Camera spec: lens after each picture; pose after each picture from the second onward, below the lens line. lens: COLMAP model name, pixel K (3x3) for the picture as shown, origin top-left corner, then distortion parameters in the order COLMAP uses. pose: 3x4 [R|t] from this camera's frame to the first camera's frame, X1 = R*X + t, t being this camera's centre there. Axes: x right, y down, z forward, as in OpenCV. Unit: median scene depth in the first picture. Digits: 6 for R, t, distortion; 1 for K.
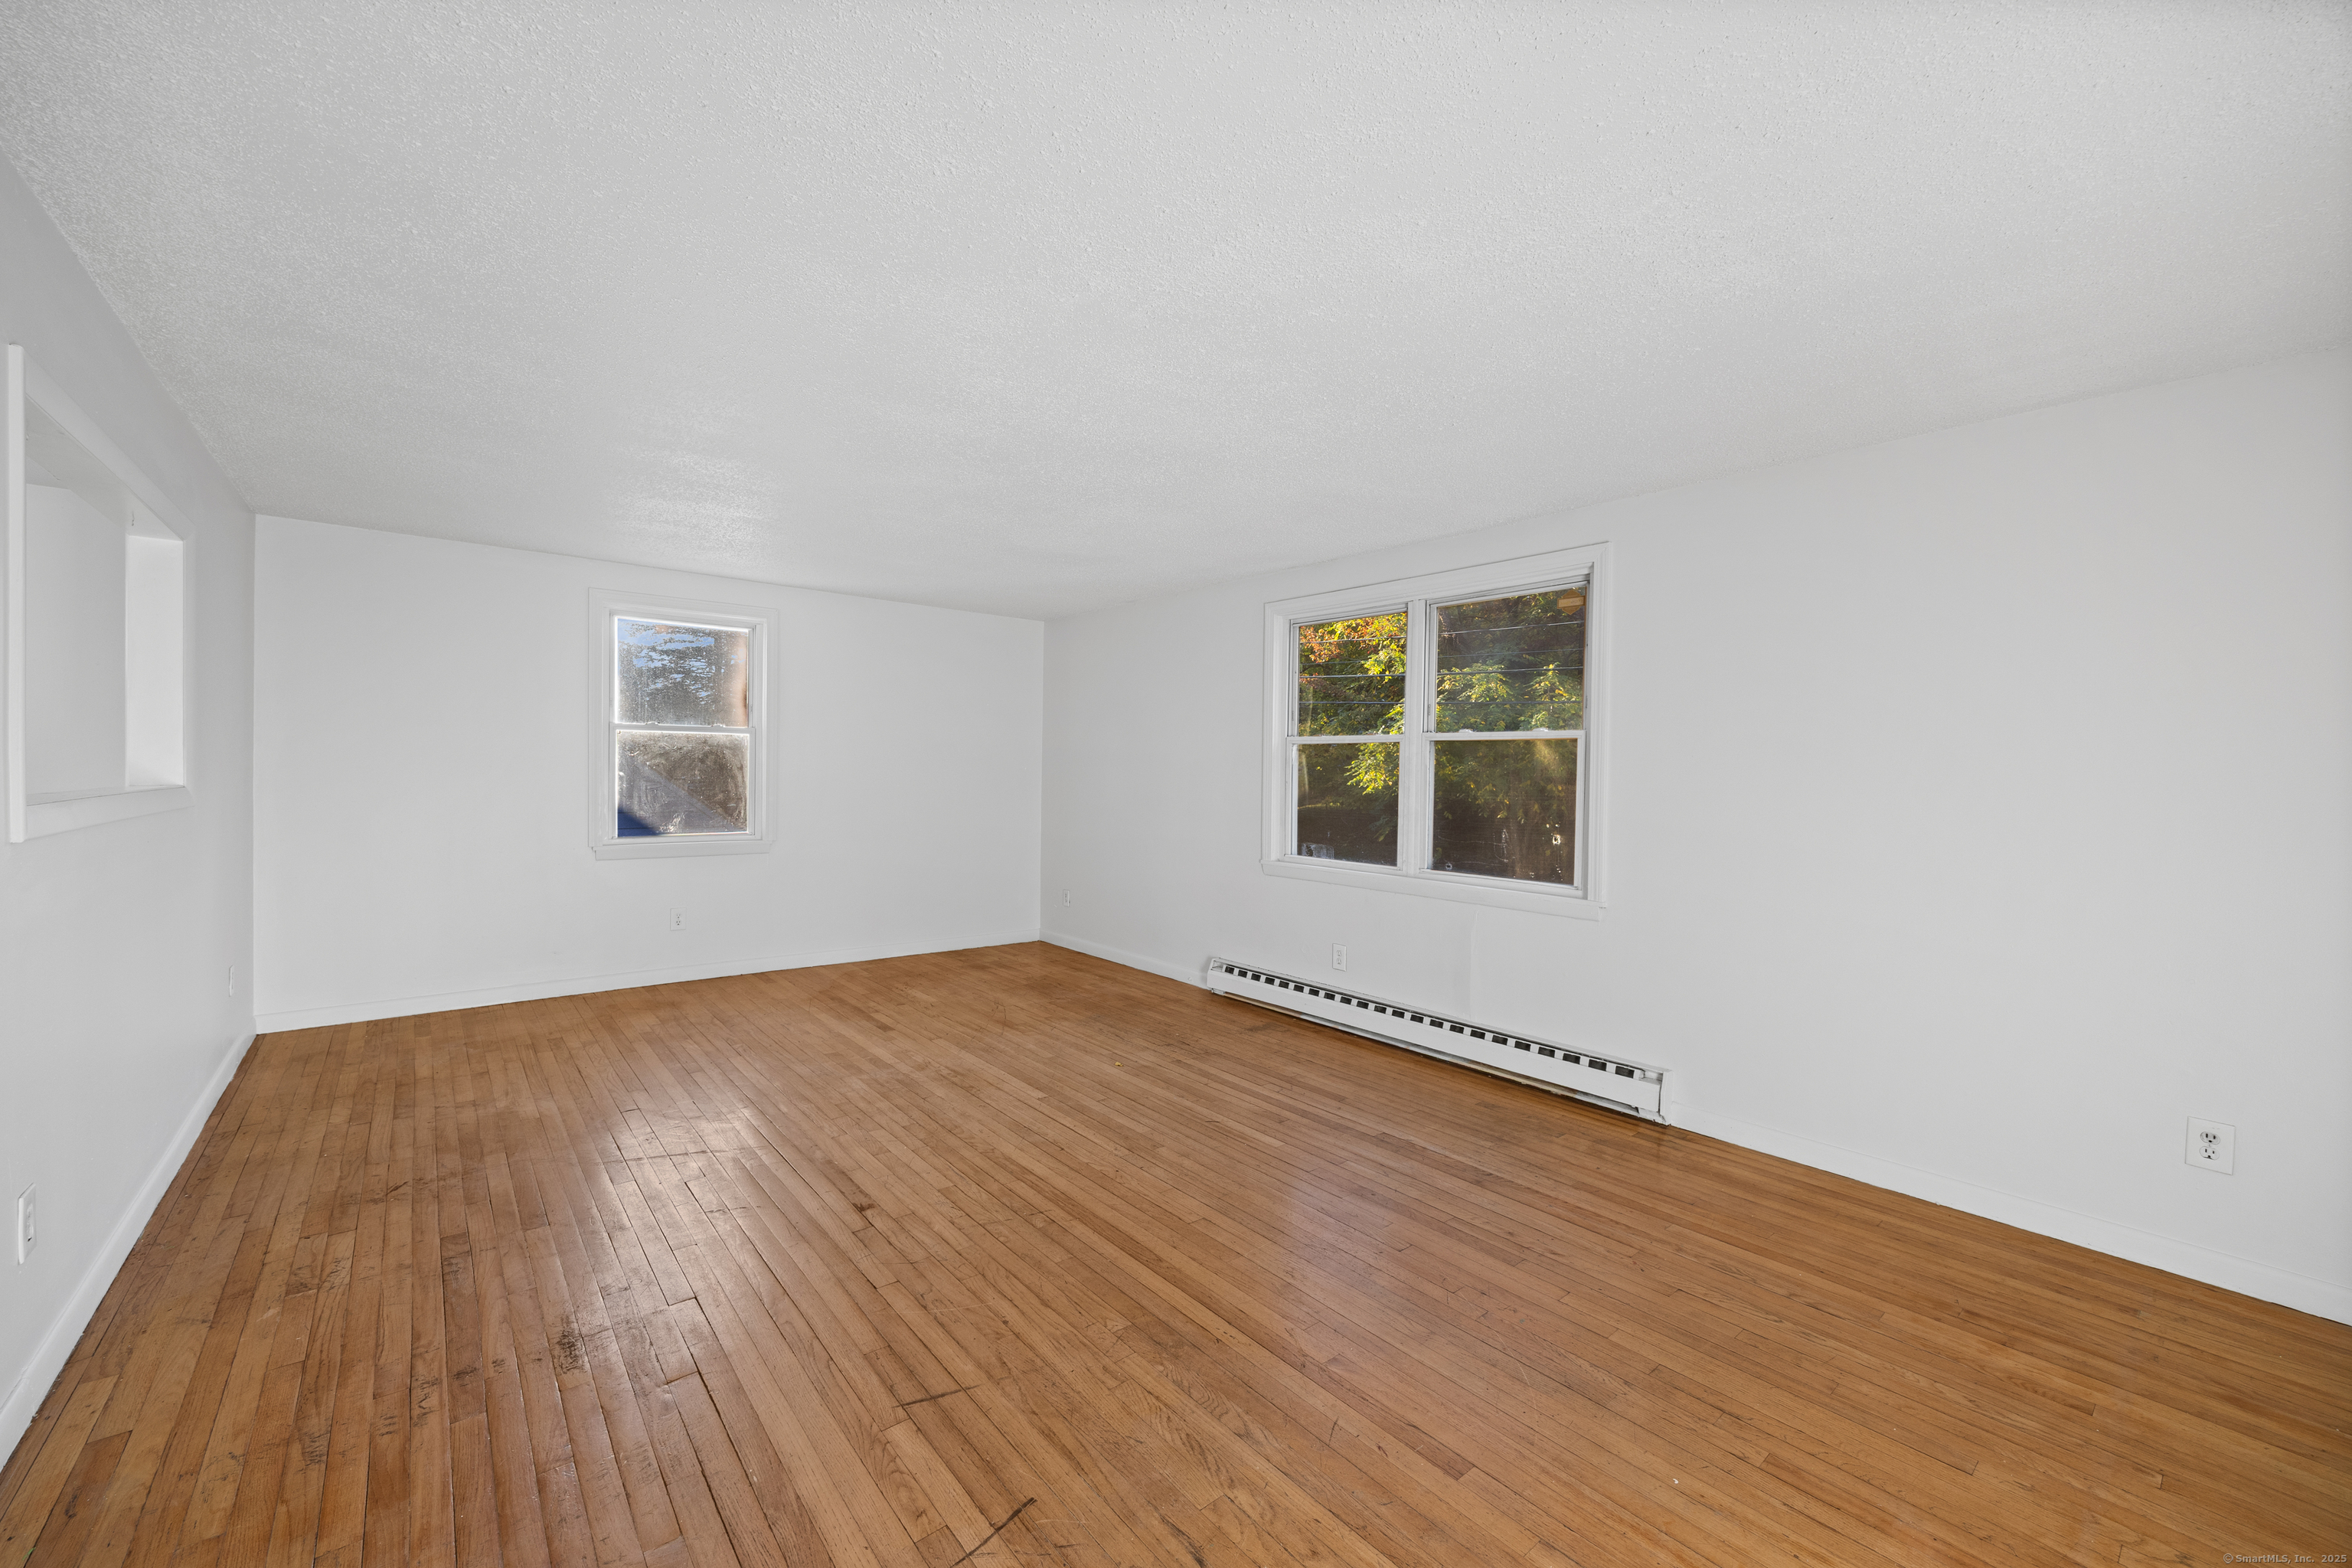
lens RADIAL K [[919.4, 0, 1174.9], [0, 919.4, 757.9], [0, 0, 1]] dist [0.001105, 0.000399]
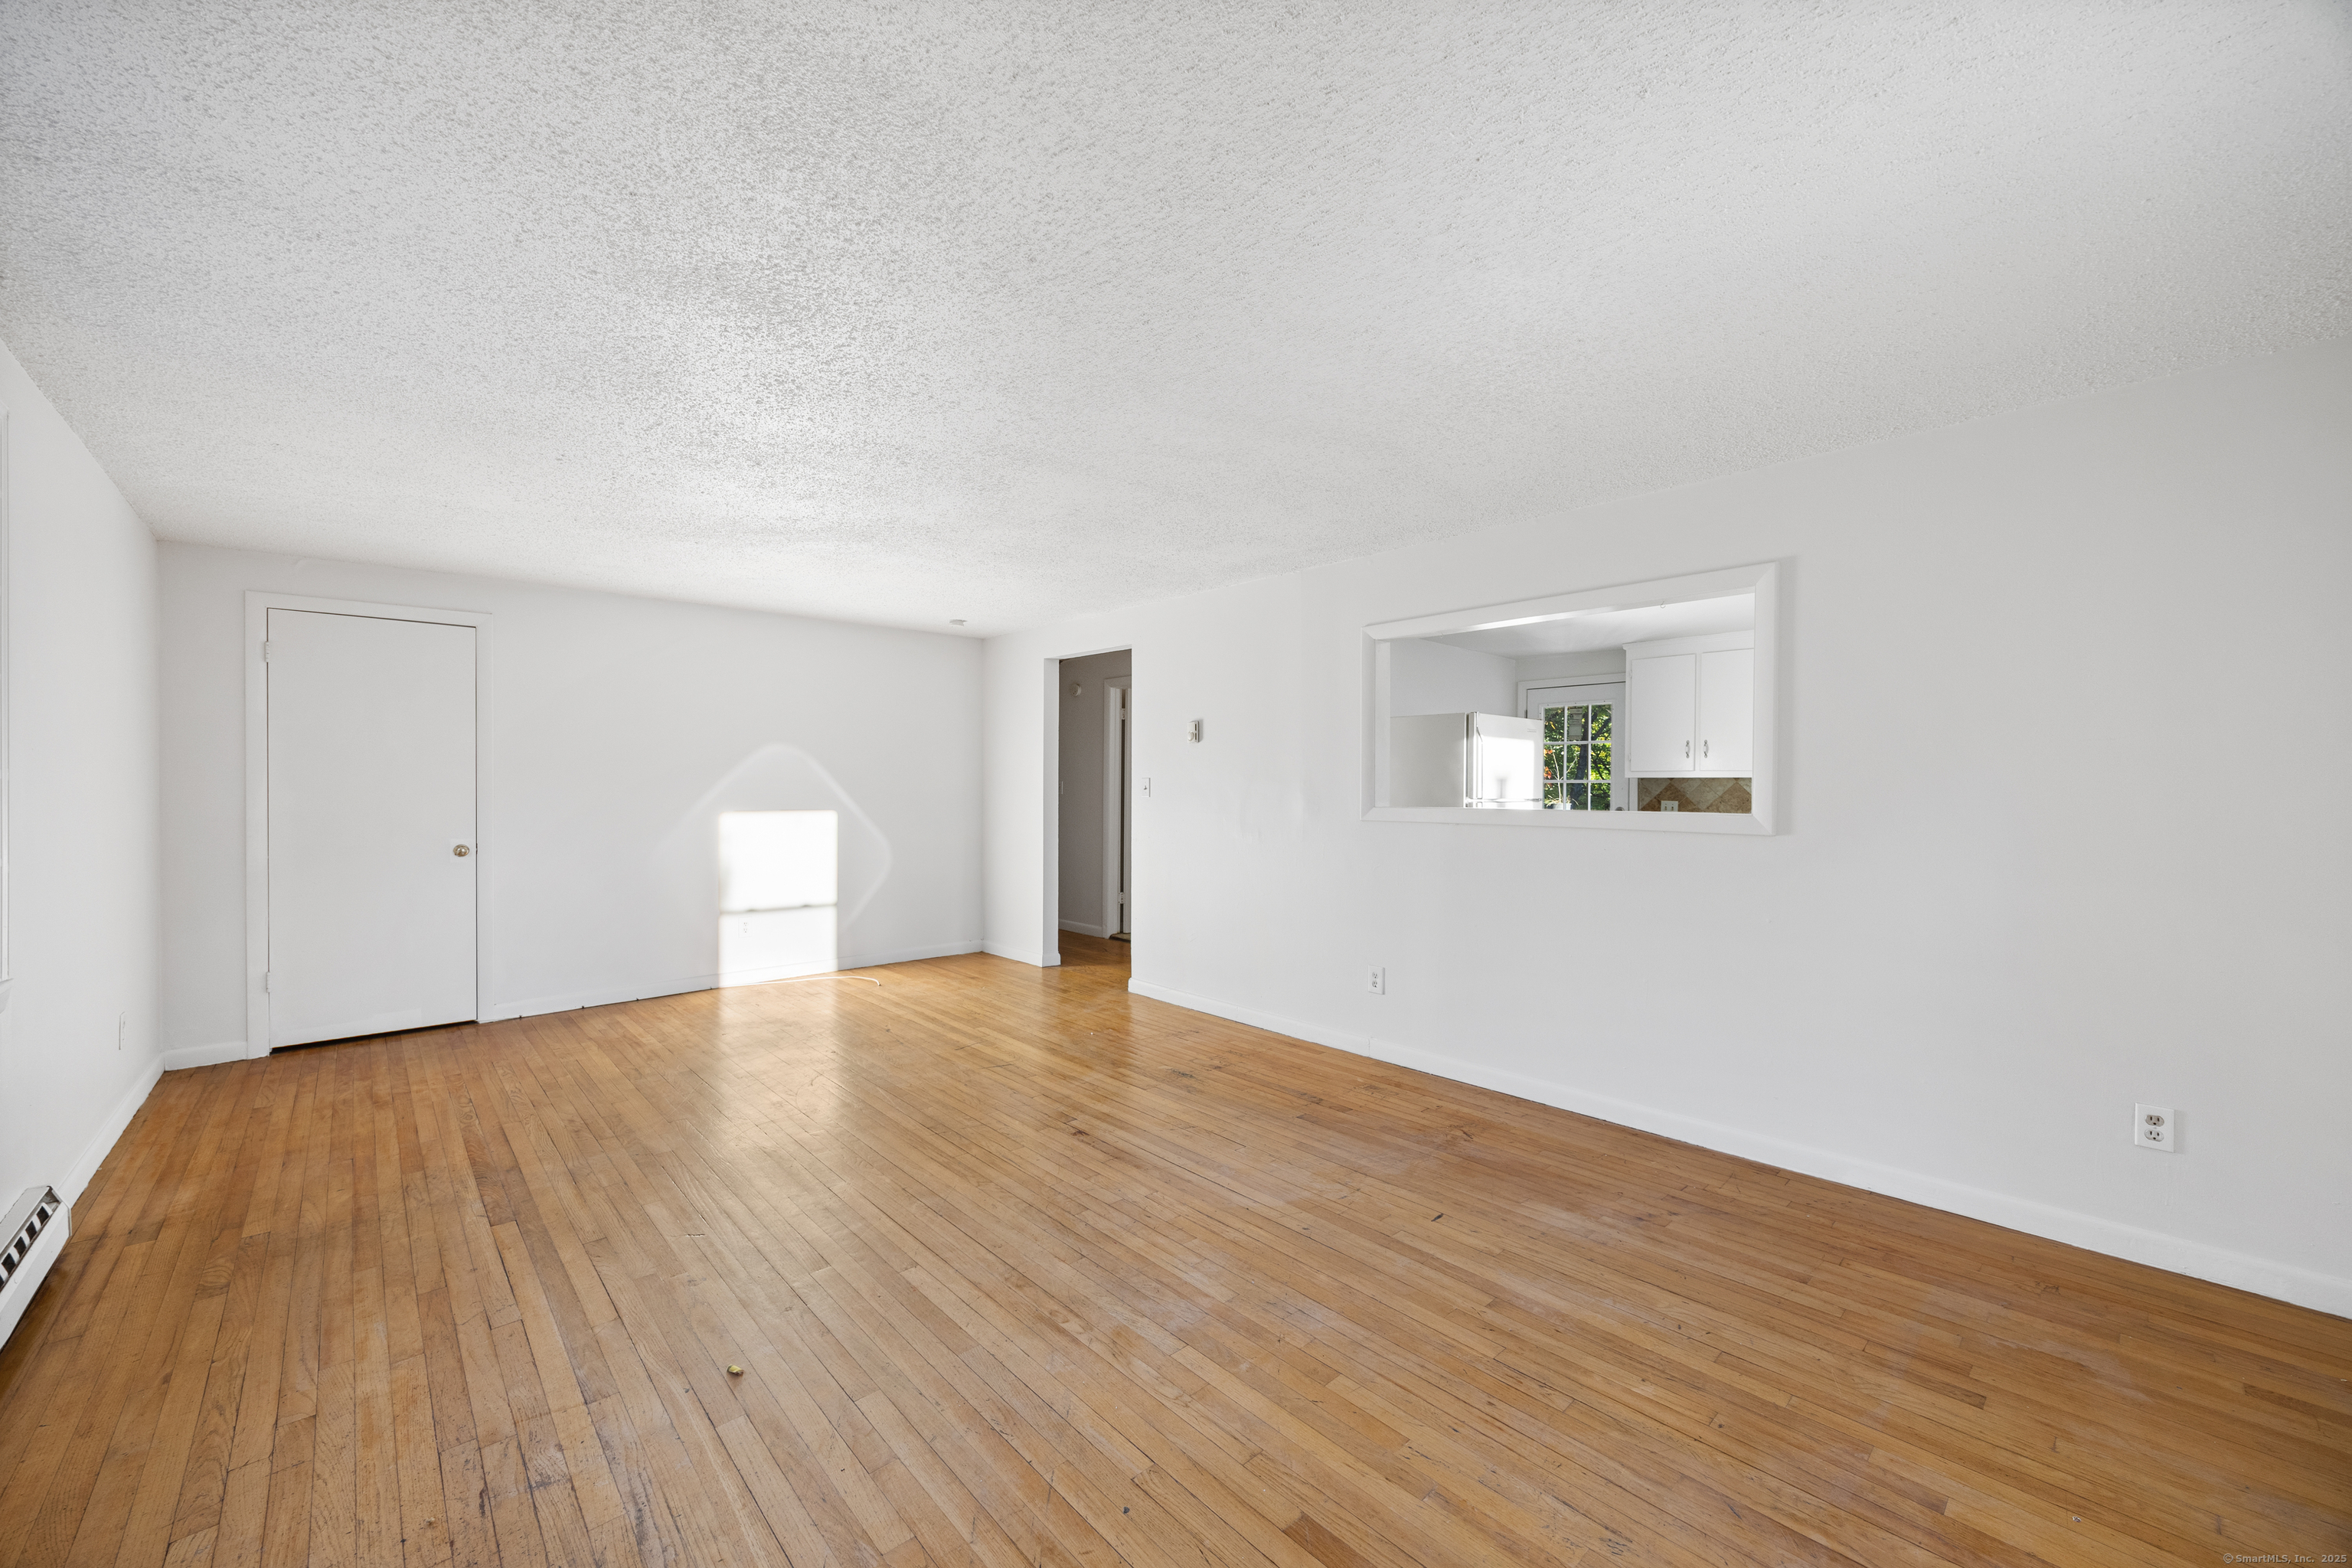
lens RADIAL K [[903.5, 0, 1176.0], [0, 903.5, 784.0], [0, 0, 1]] dist [0.001110, 0.000392]
pose [[-0.998805, -0.016006, -0.046177, -0.314976], [-0.015255, 0.999746, -0.016565, 0.022240], [0.046431, -0.015841, -0.998796, 1.745442]]
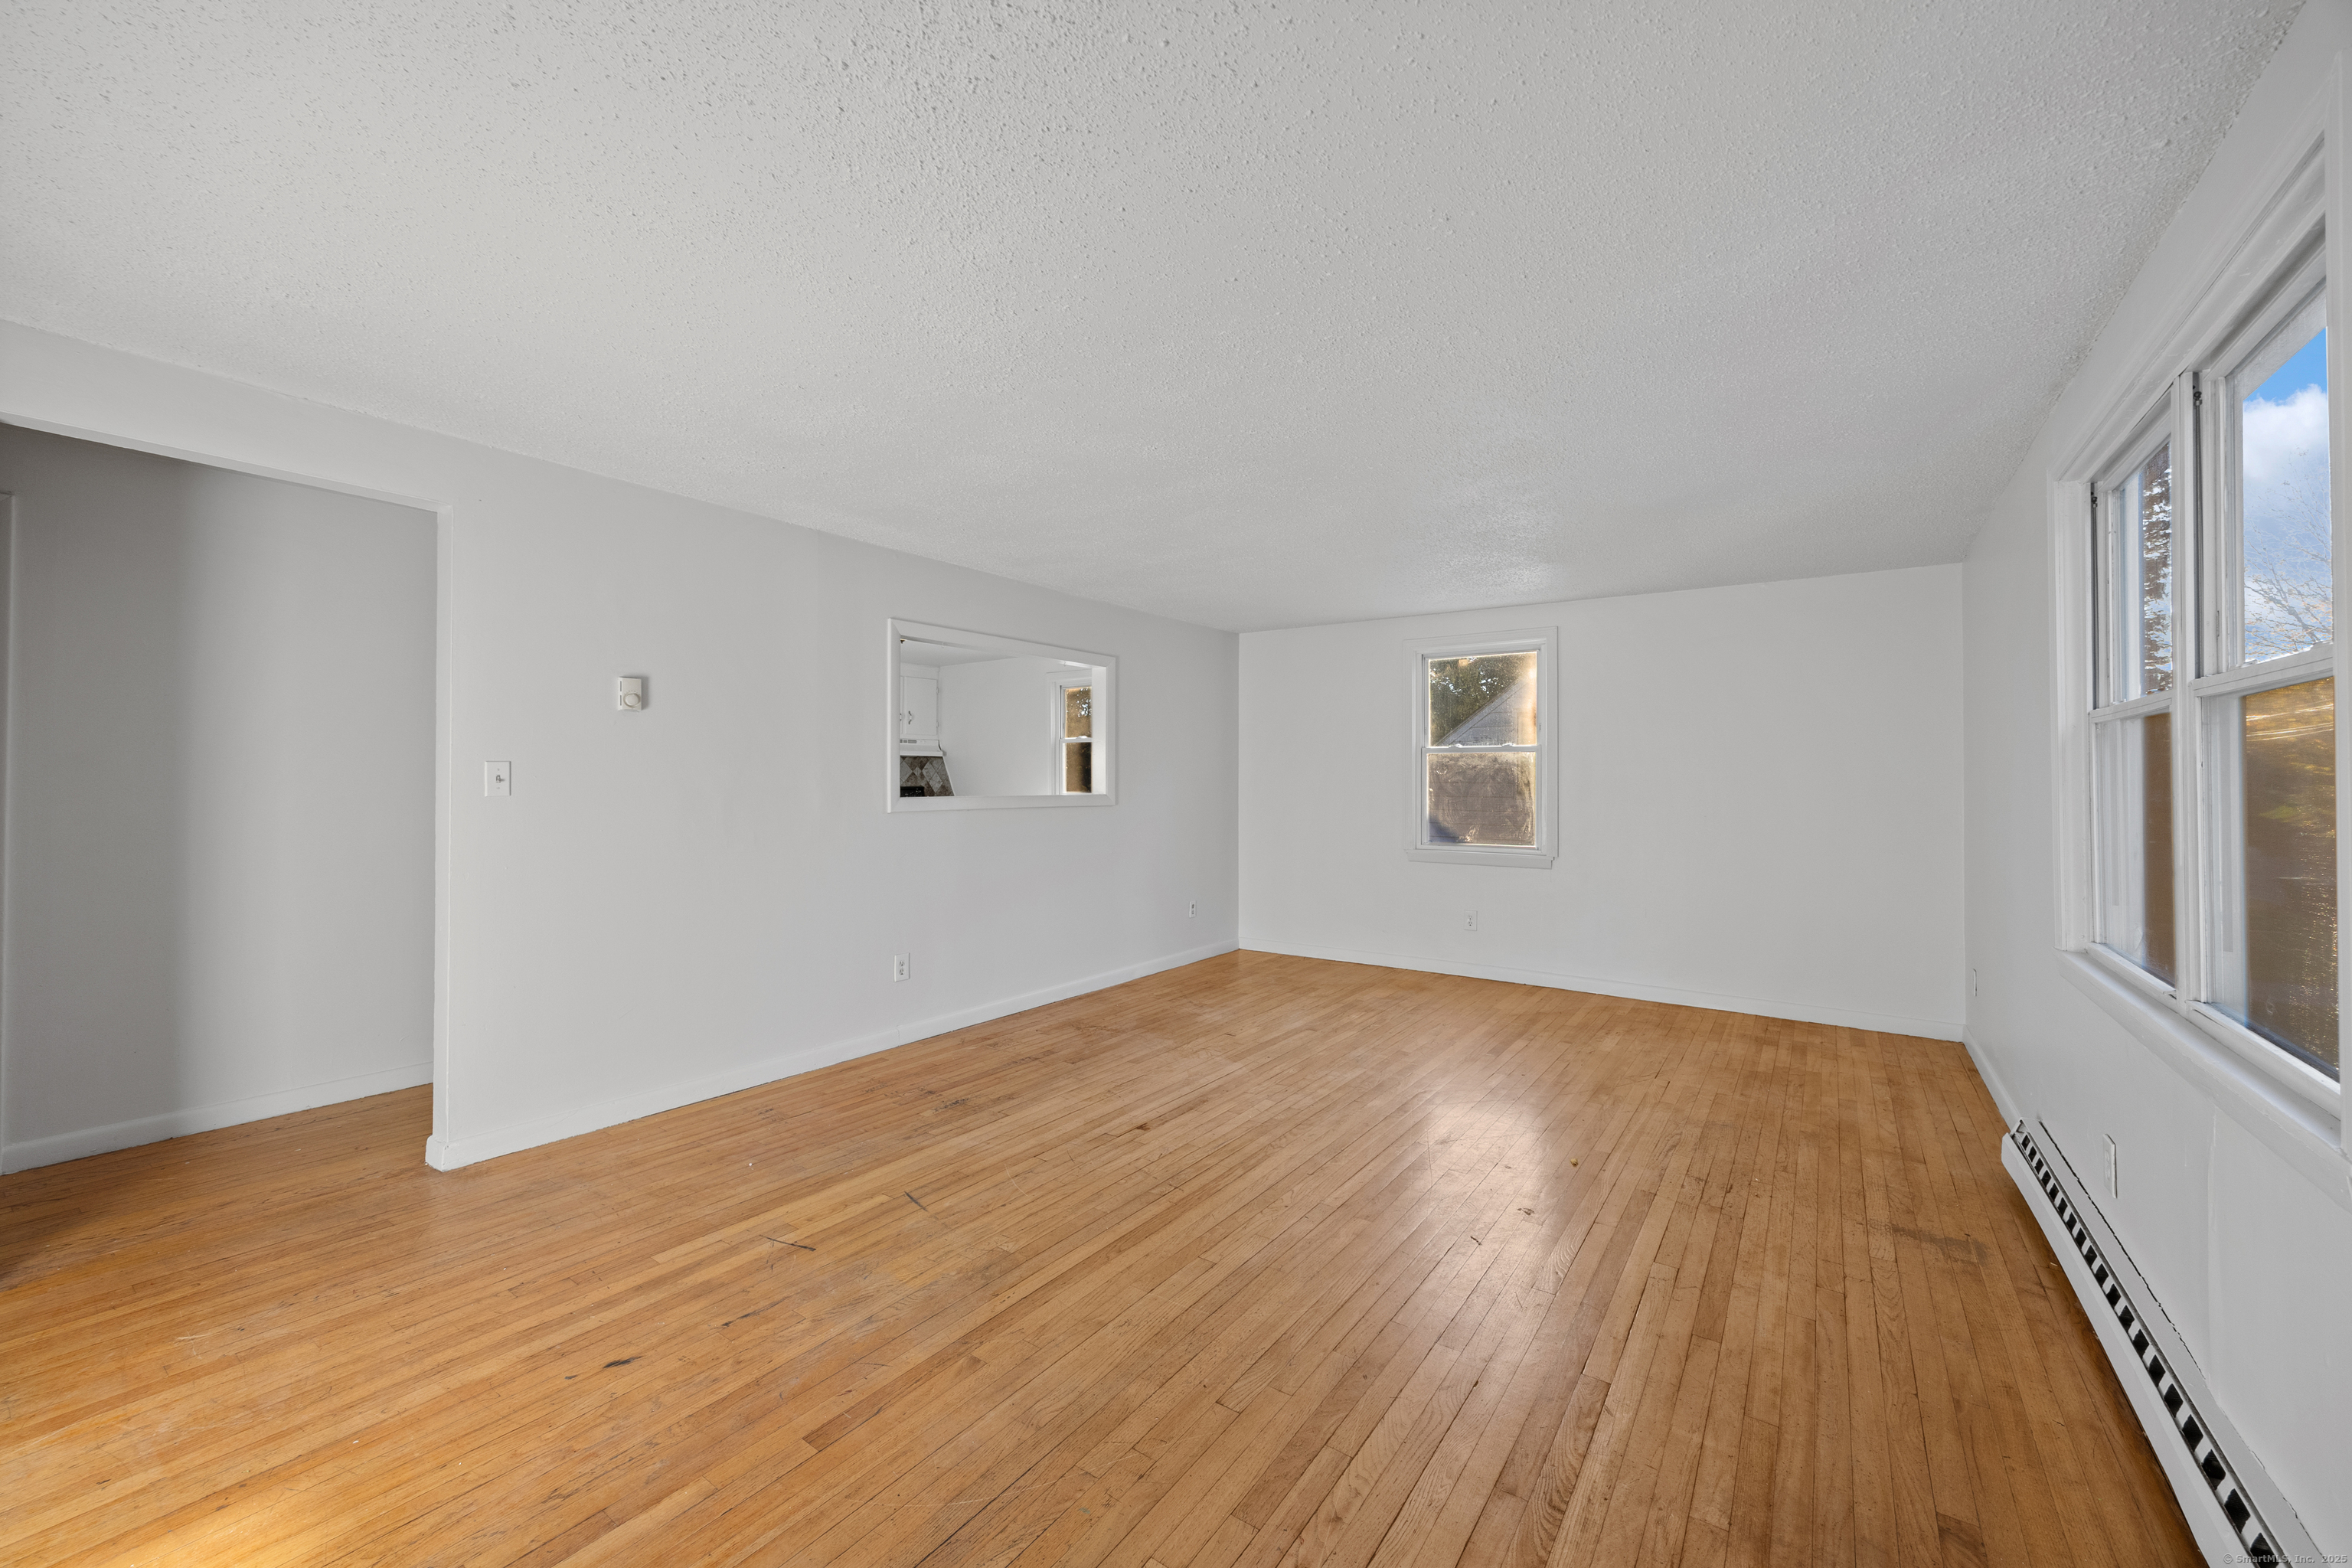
lens RADIAL K [[934.0, 0, 1168.4], [0, 934.0, 778.6], [0, 0, 1]] dist [-0.010145, 0.008323]
pose [[0.258069, -0.015813, -0.965997, 0.705273], [0.011637, 0.999844, -0.013258, 0.022571], [0.966056, -0.007819, 0.258213, 0.549042]]
